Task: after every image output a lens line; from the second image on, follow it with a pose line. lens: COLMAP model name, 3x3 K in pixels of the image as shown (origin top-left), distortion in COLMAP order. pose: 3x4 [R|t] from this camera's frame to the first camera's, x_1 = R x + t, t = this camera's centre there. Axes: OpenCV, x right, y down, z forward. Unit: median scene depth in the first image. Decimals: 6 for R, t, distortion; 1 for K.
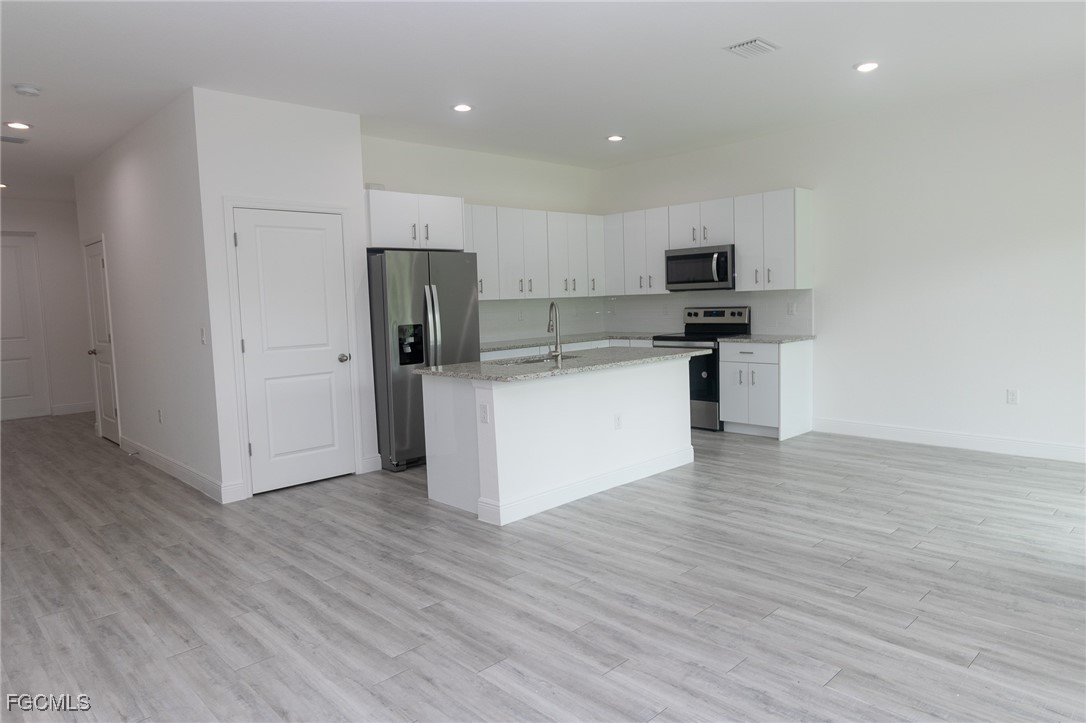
lens RADIAL K [[684.5, 0, 541.8], [0, 684.5, 363.7], [0, 0, 1]] dist [0.002936, 0.001063]
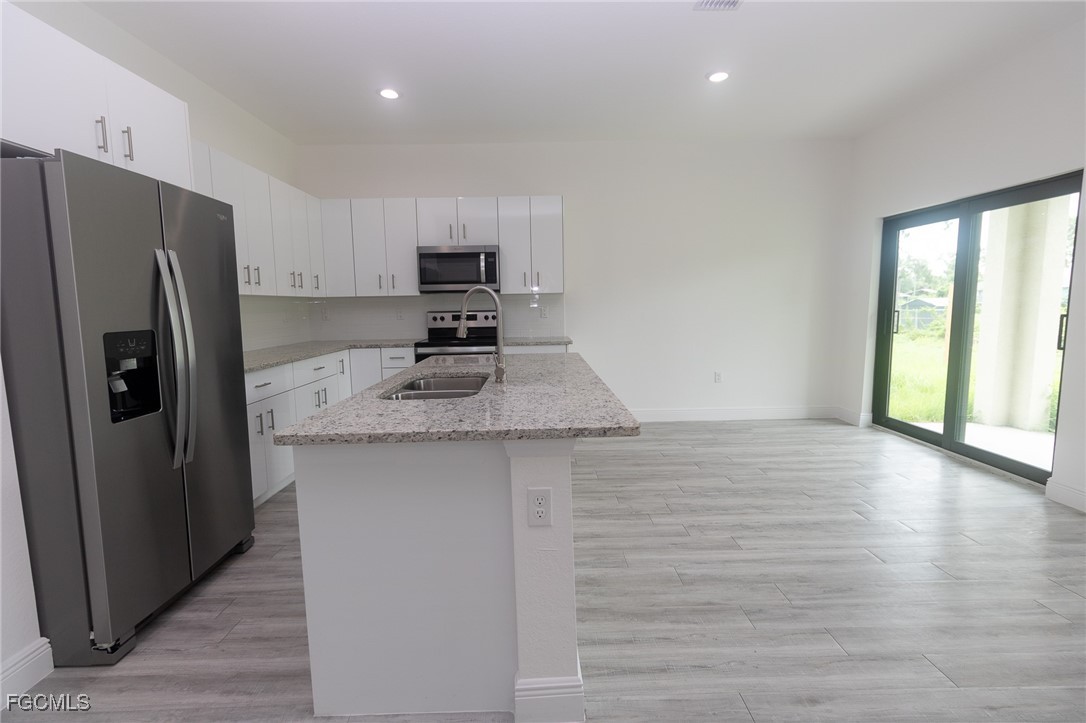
lens RADIAL K [[498.0, 0, 539.8], [0, 498.0, 360.3], [0, 0, 1]] dist [0.002276, 0.001346]
pose [[0.686153, -0.059797, 0.724995, -0.293079], [0.064902, 0.997674, 0.020863, -0.031604], [-0.724556, 0.032738, 0.688438, 0.679438]]
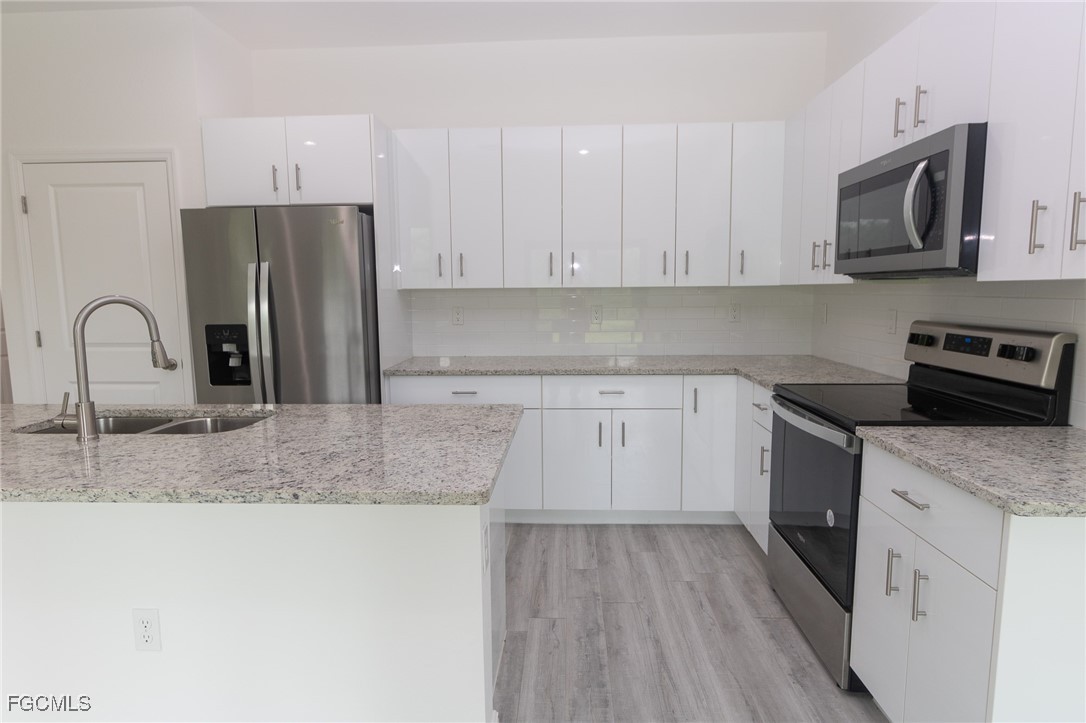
lens RADIAL K [[604.6, 0, 546.5], [0, 604.6, 359.3], [0, 0, 1]] dist [0.002533, -0.001013]
pose [[0.688092, 0.110487, -0.717162, 0.504829], [-0.084067, 0.993823, 0.072450, -0.107545], [0.720737, 0.010438, 0.693130, 0.976558]]
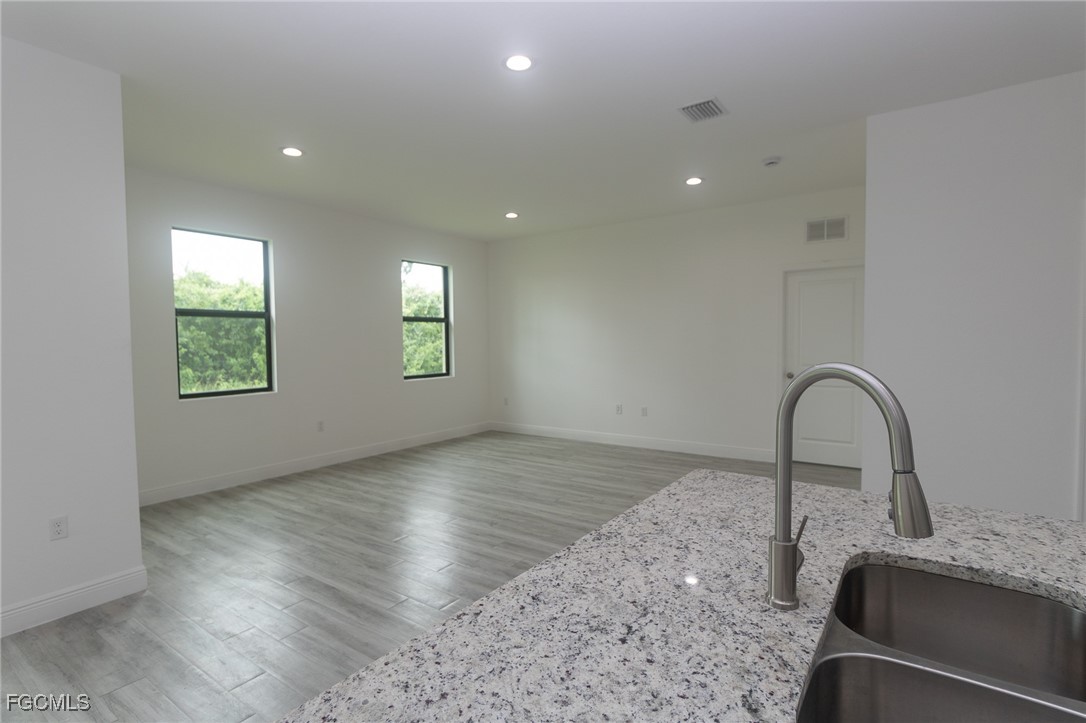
lens RADIAL K [[537.0, 0, 534.6], [0, 537.0, 364.4], [0, 0, 1]] dist [0.005088, 0.000419]
pose [[-0.982589, 0.053558, -0.177905, 0.150386], [0.026834, 0.988420, 0.149354, -0.126130], [0.183844, 0.141979, -0.972648, 1.204403]]
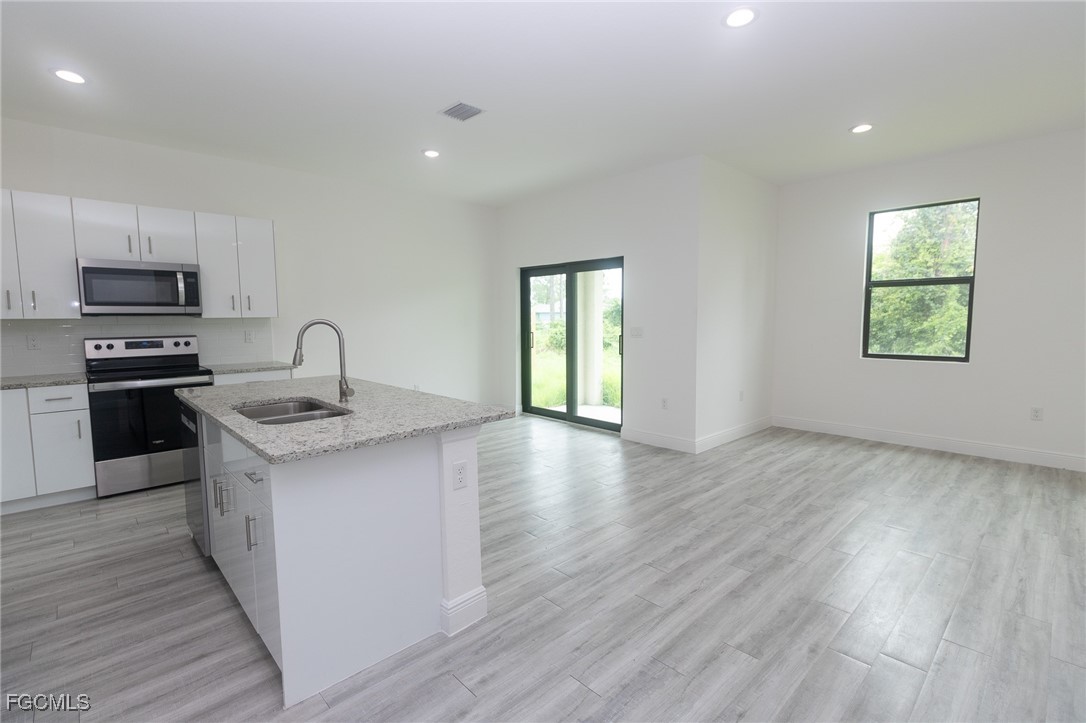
lens RADIAL K [[498.0, 0, 540.7], [0, 498.0, 359.0], [0, 0, 1]] dist [0.002276, 0.001346]
pose [[0.014988, -0.050390, 0.998617, -0.523302], [0.105122, 0.993274, 0.048543, -0.054371], [-0.994346, 0.104249, 0.020184, 0.801176]]
